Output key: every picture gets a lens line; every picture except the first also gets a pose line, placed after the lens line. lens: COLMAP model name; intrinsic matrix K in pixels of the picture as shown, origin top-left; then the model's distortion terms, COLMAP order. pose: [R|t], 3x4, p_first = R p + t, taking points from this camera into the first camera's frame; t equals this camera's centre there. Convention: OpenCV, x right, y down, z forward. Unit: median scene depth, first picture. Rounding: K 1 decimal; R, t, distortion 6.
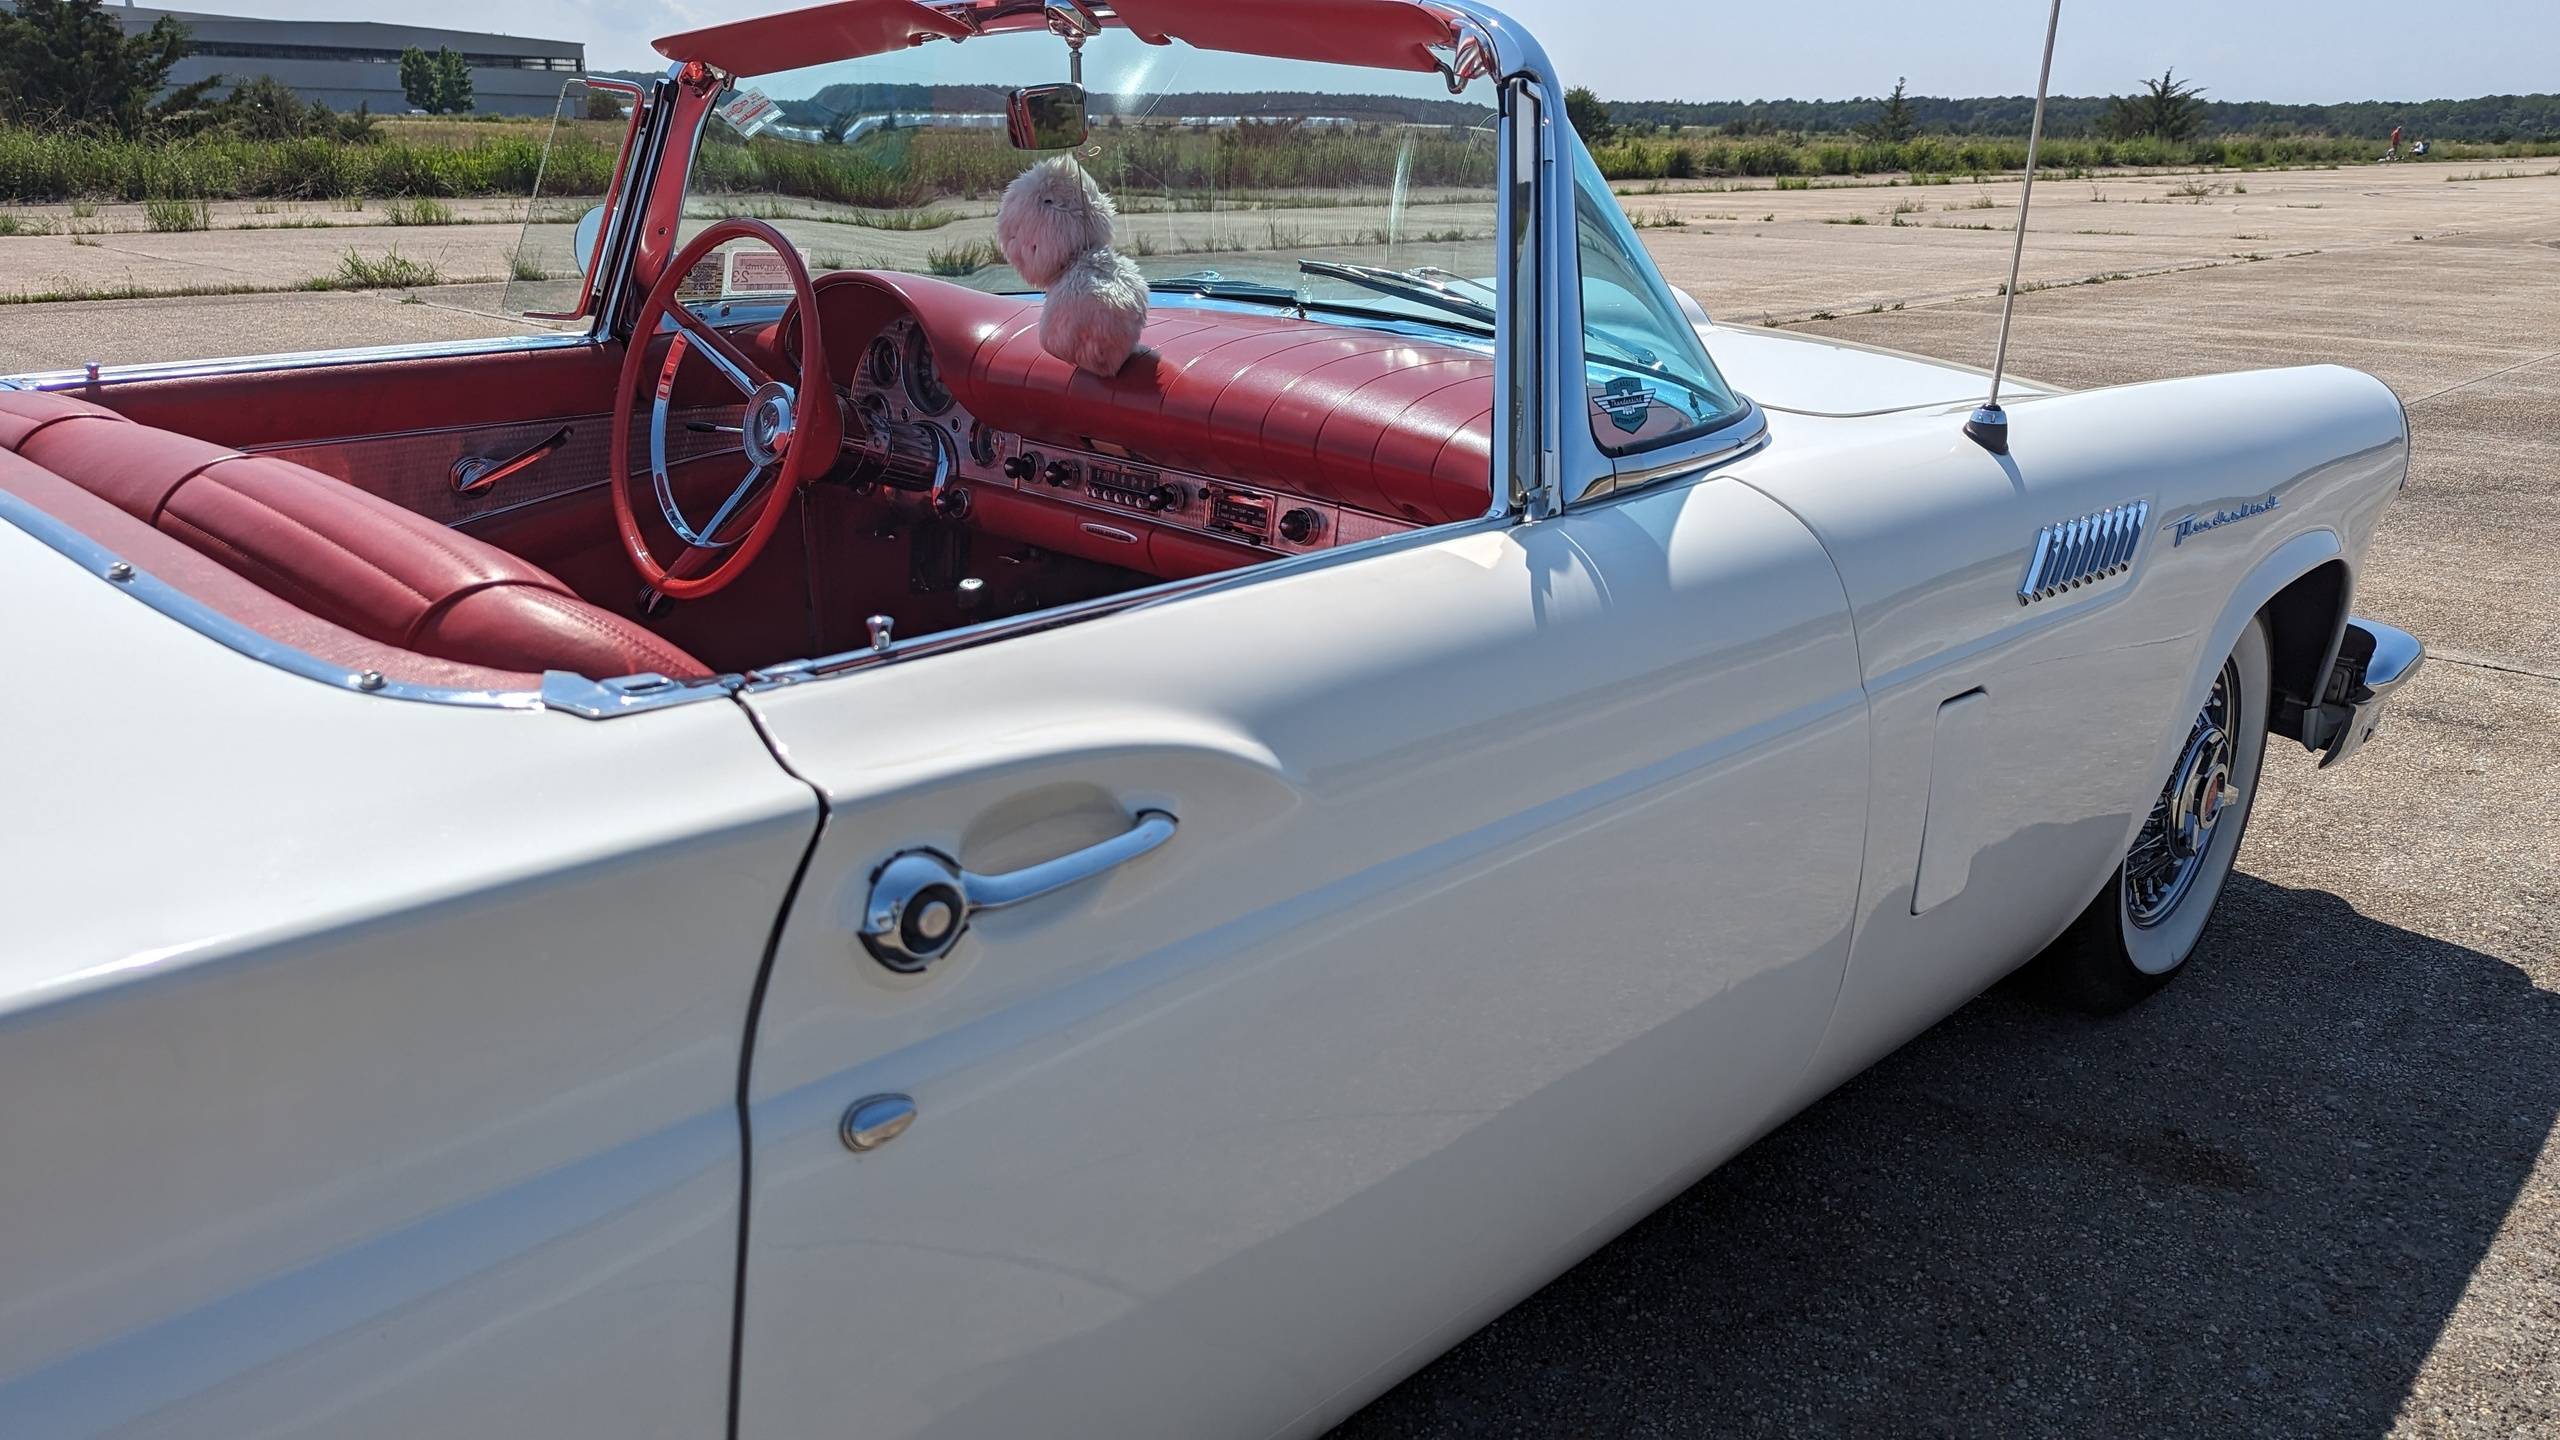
lens RADIAL K [[1822.3, 0, 1274.2], [0, 1822.3, 706.2], [0, 0, 1]] dist [0.063208, -0.057703]
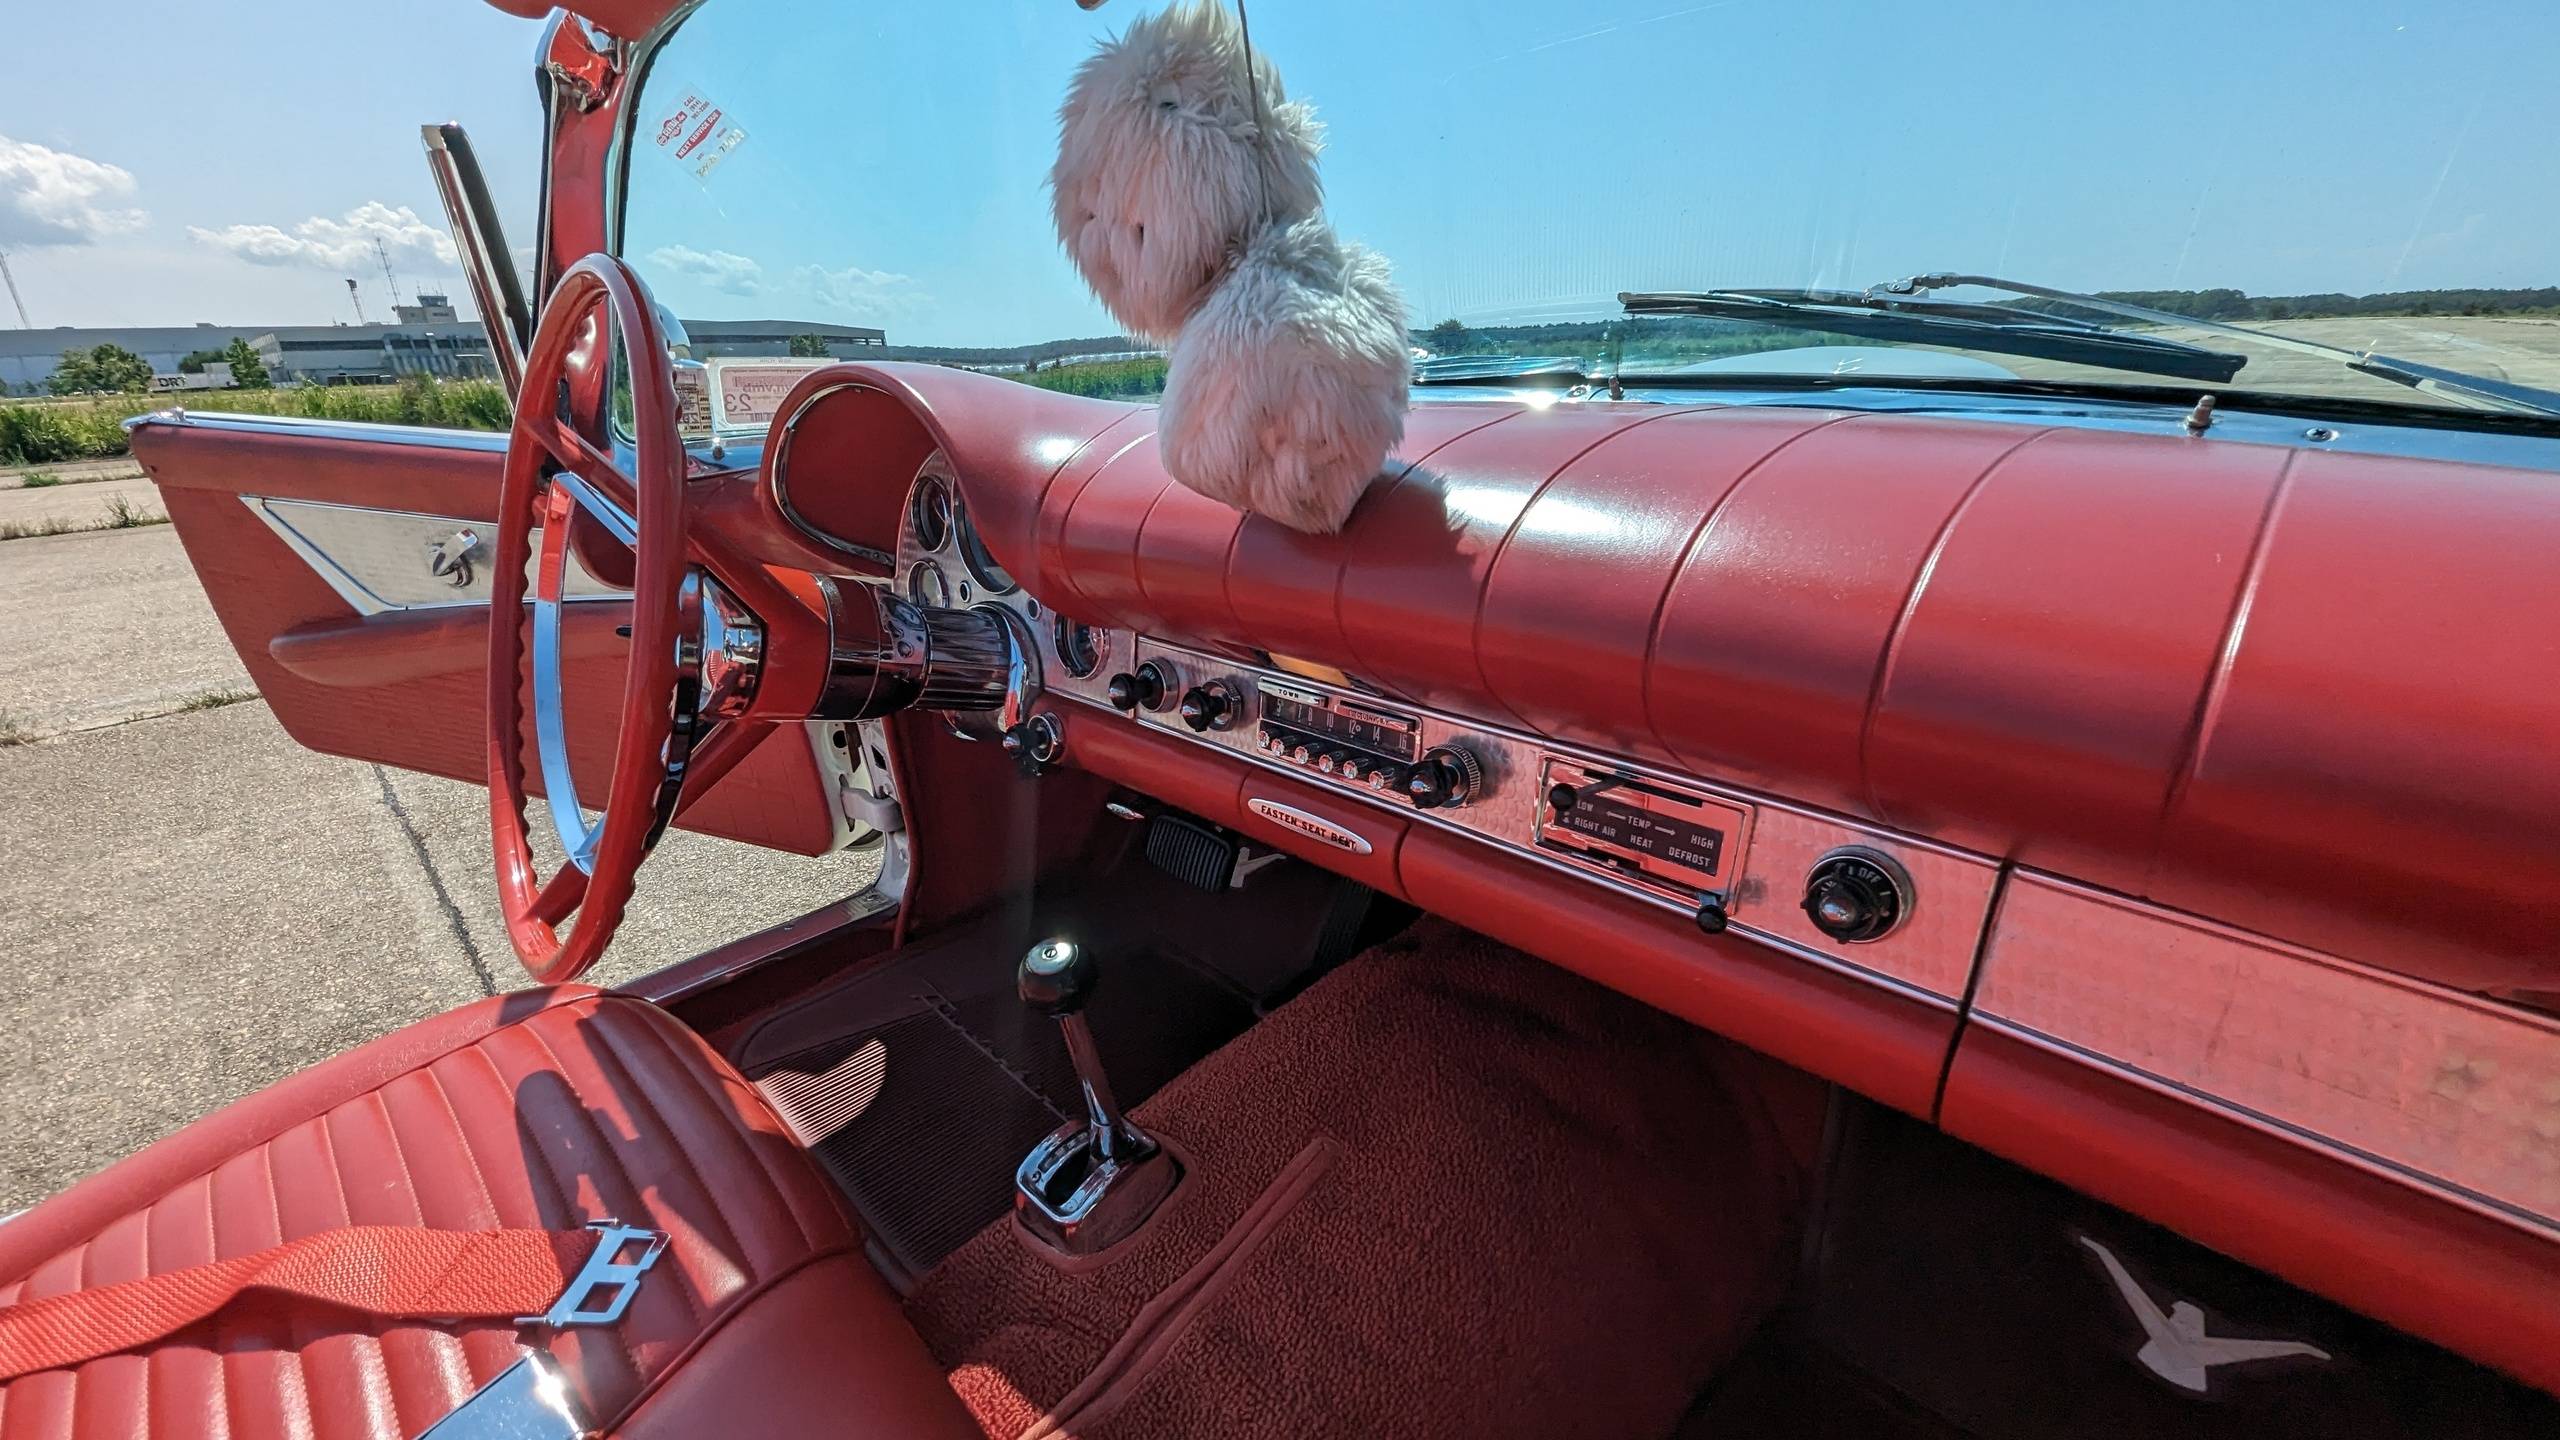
lens RADIAL K [[1009.3, 0, 1276.1], [0, 1009.3, 748.7], [0, 0, 1]] dist [0.003293, -0.002836]
pose [[0.998898, -0.043164, -0.018436, -0.087396], [0.044333, 0.996663, 0.068536, -0.127661], [0.015416, -0.069278, 0.997478, 0.660920]]
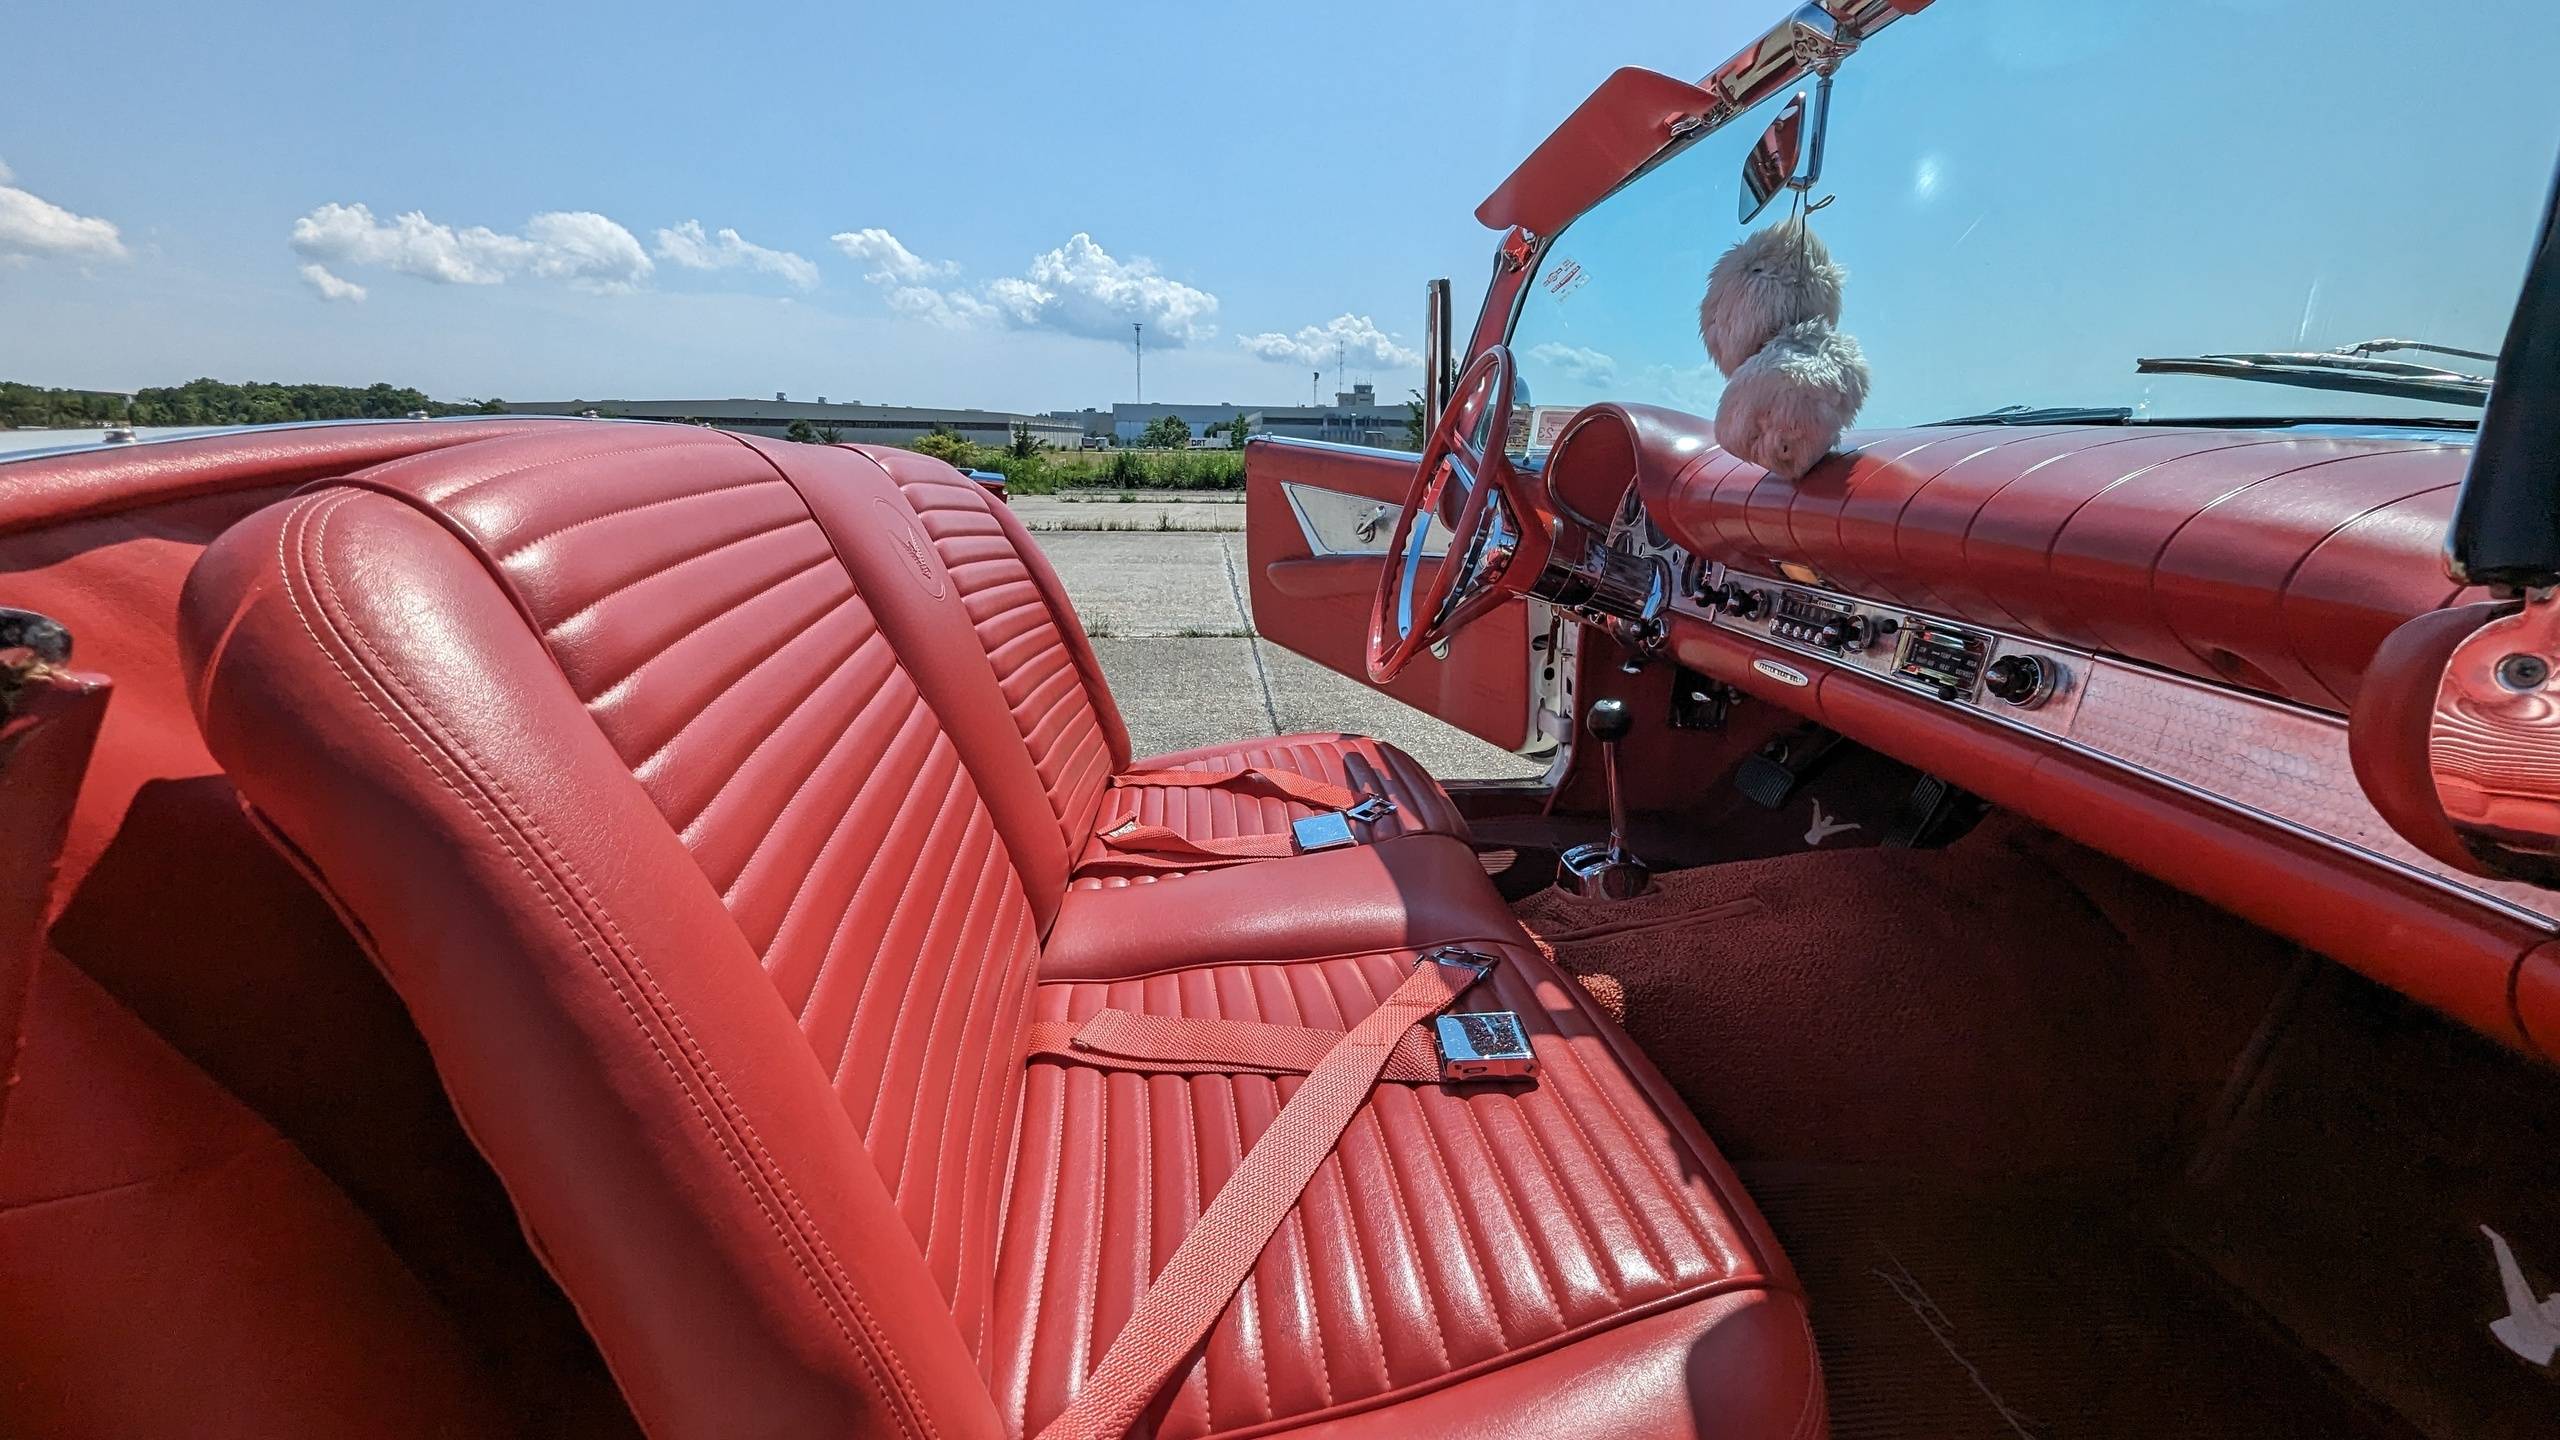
lens RADIAL K [[1054.1, 0, 1286.1], [0, 1054.1, 750.0], [0, 0, 1]] dist [0.009692, -0.004042]
pose [[0.751317, 0.174601, -0.636426, 0.054558], [-0.198890, 0.979435, 0.033909, -0.026594], [0.629258, 0.101102, 0.770592, 0.435841]]
